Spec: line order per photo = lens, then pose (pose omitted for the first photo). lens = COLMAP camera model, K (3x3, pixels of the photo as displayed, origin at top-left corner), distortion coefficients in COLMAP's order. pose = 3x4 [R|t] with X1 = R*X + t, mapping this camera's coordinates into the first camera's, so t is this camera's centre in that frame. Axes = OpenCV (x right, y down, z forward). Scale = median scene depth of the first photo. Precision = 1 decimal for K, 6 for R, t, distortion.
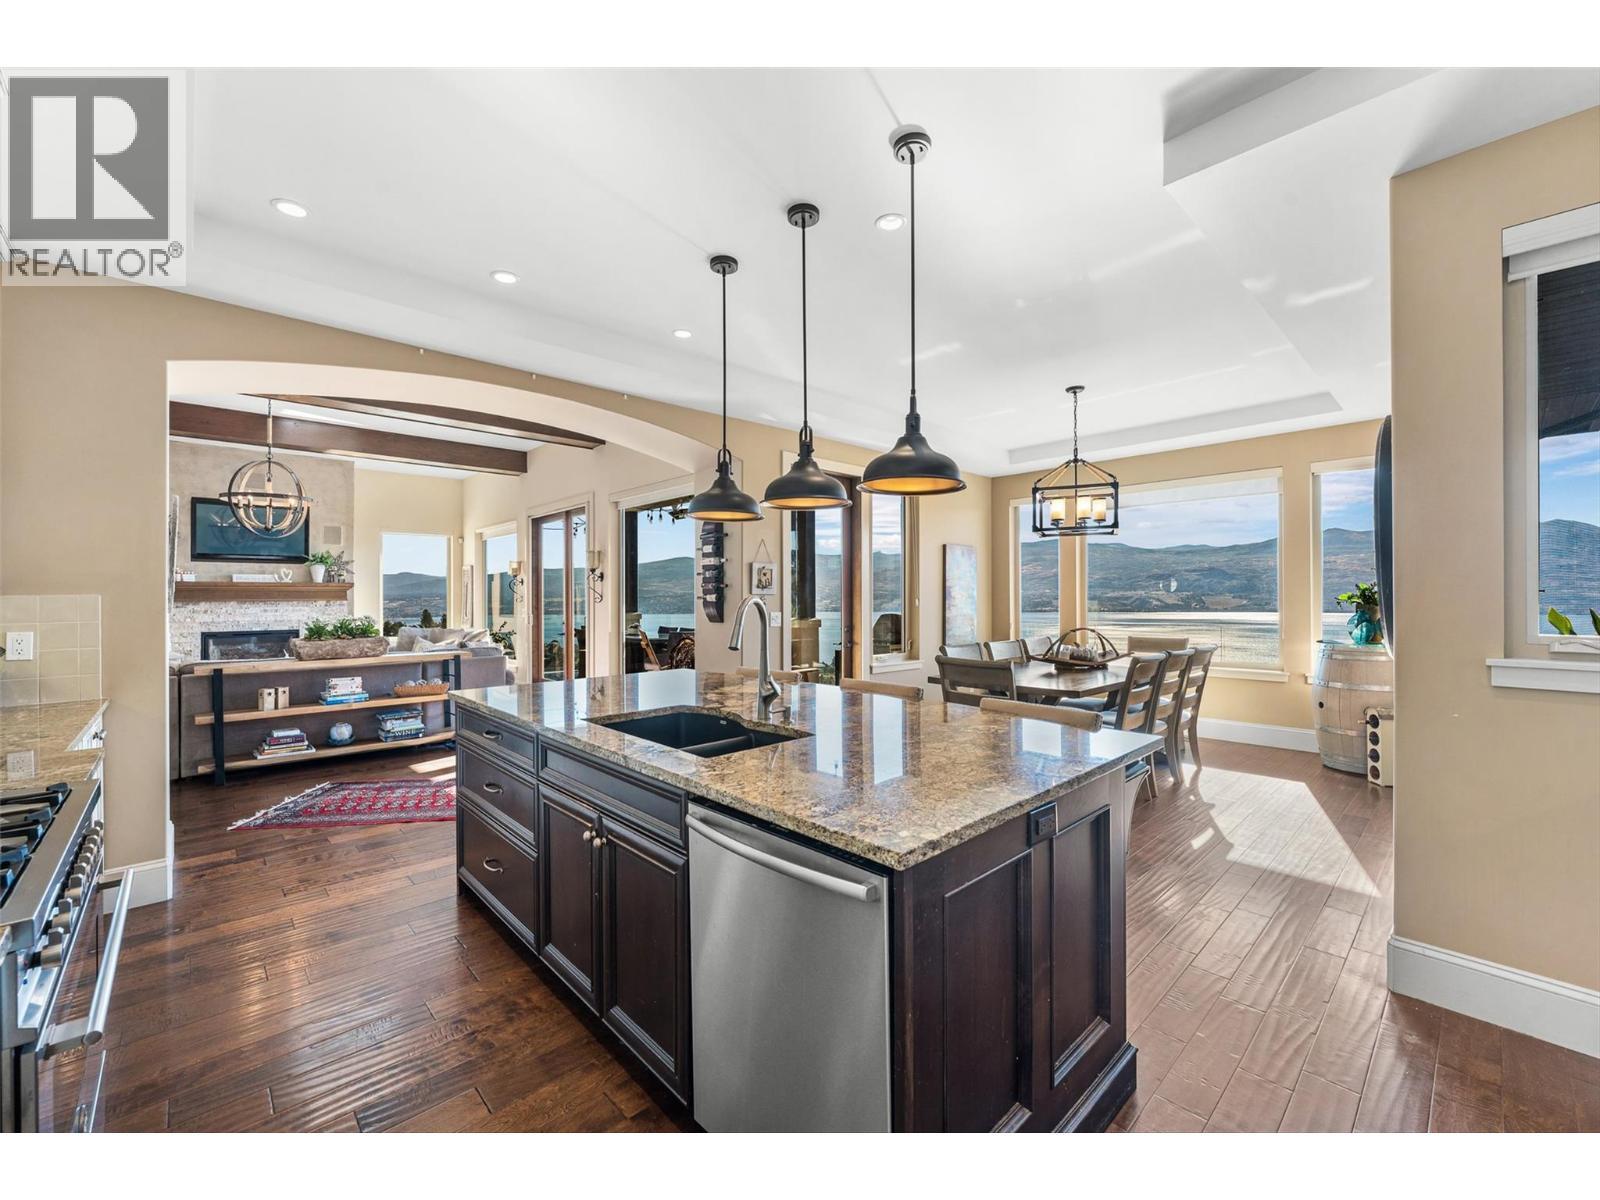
lens RADIAL K [[645.0, 0, 799.6], [0, 645.0, 599.7], [0, 0, 1]] dist [0.002970, 0.000606]
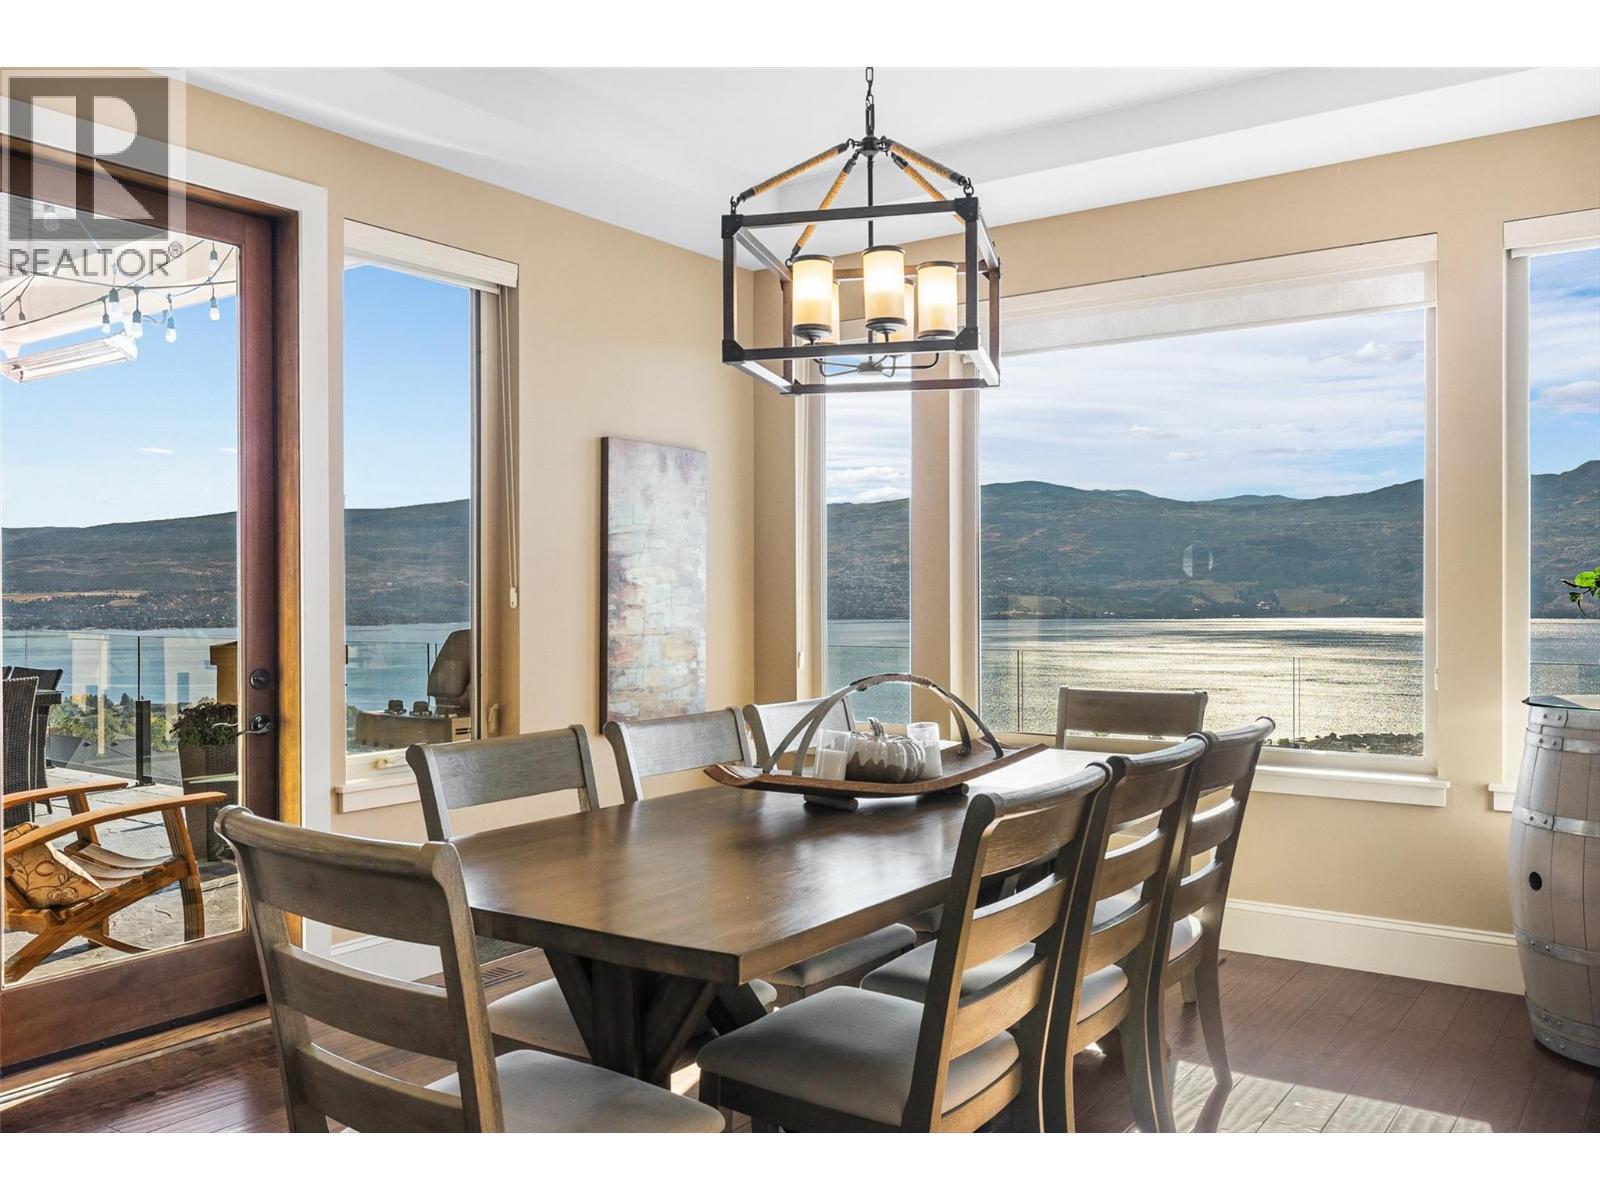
lens RADIAL K [[1300.2, 0, 800.2], [0, 1300.2, 599.0], [0, 0, 1]] dist [0.004982, 0.003714]
pose [[0.978554, -0.003477, 0.205960, 0.177774], [0.003227, 0.999994, 0.001548, 0.003918], [-0.205964, -0.000850, 0.978559, 0.258444]]
